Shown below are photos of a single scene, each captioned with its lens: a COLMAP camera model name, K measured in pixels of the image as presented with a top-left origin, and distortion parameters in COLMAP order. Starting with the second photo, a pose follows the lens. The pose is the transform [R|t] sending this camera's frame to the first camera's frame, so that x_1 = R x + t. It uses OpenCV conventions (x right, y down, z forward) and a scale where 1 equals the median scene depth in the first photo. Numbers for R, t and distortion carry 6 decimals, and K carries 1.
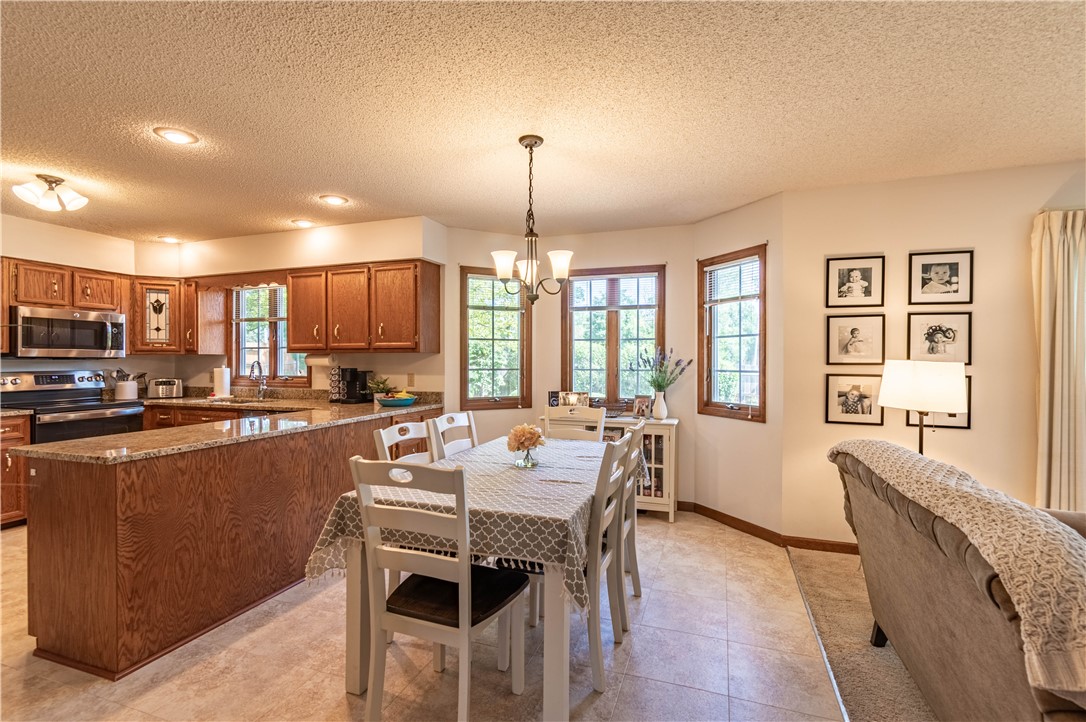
lens RADIAL K [[493.2, 0, 545.1], [0, 493.2, 361.8], [0, 0, 1]] dist [0.001132, 0.001078]
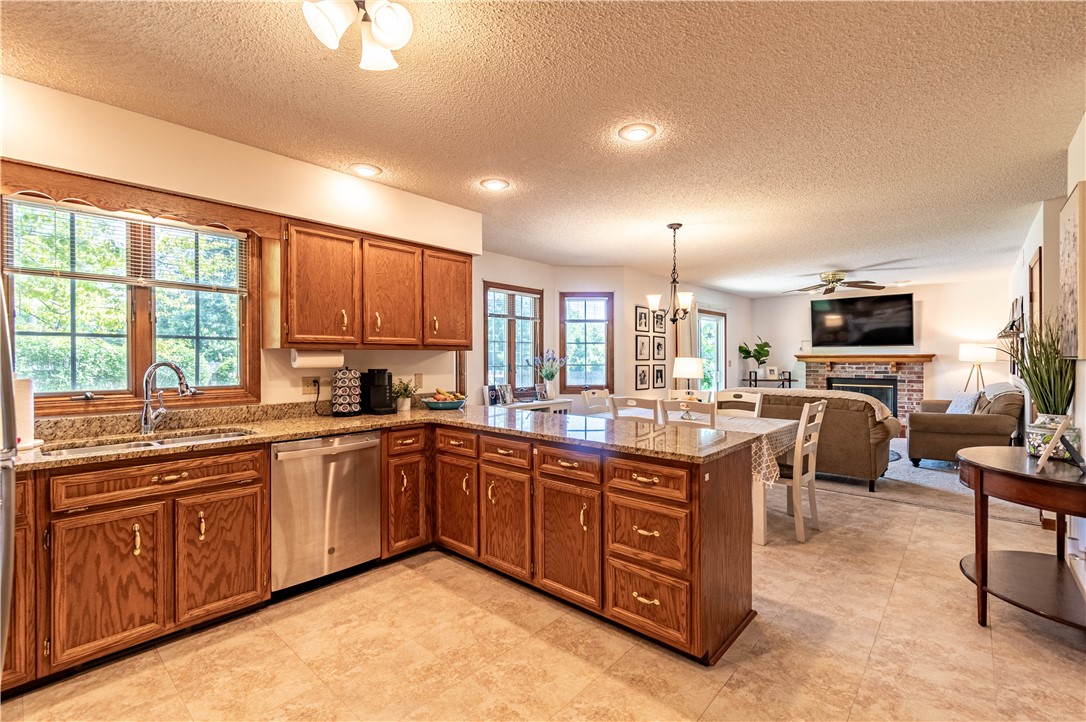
lens RADIAL K [[493.2, 0, 528.6], [0, 493.2, 360.5], [0, 0, 1]] dist [0.001132, 0.001078]
pose [[0.373630, -0.005262, 0.927563, -1.464949], [0.006783, 0.999973, 0.002940, -0.001611], [-0.927553, 0.005193, 0.373655, 0.695061]]
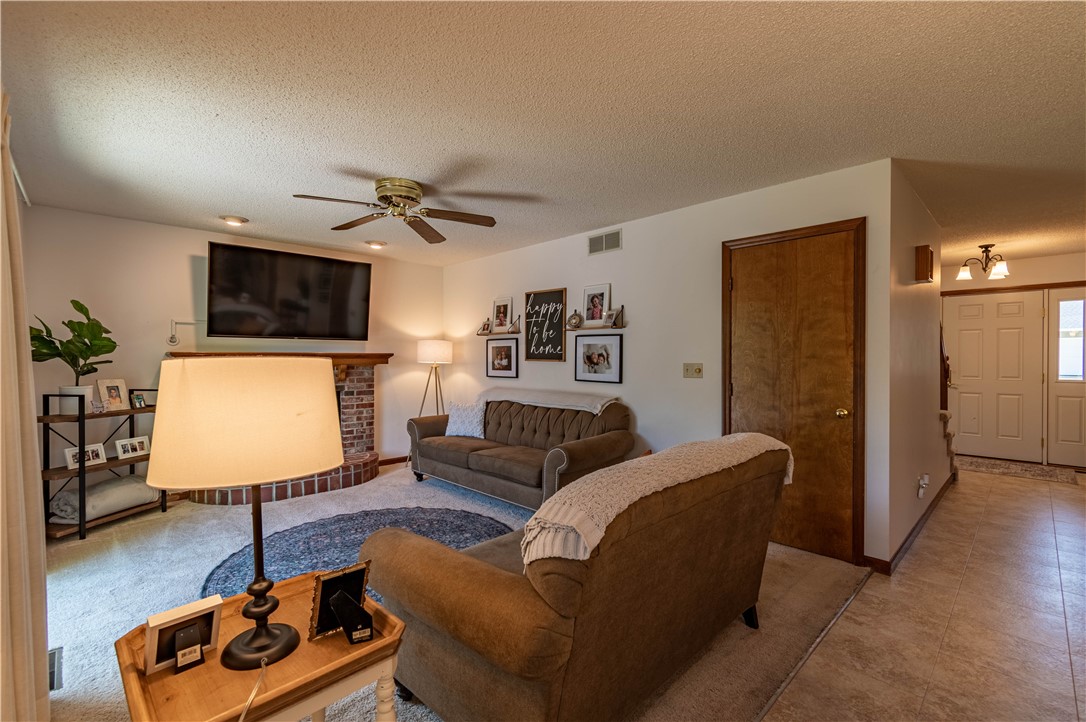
lens RADIAL K [[493.2, 0, 521.8], [0, 493.2, 357.1], [0, 0, 1]] dist [0.001132, 0.001078]
pose [[-0.899048, 0.002595, 0.437841, 0.327729], [0.003660, 0.999992, 0.001587, 0.000476], [-0.437834, 0.003029, -0.899051, 1.124674]]
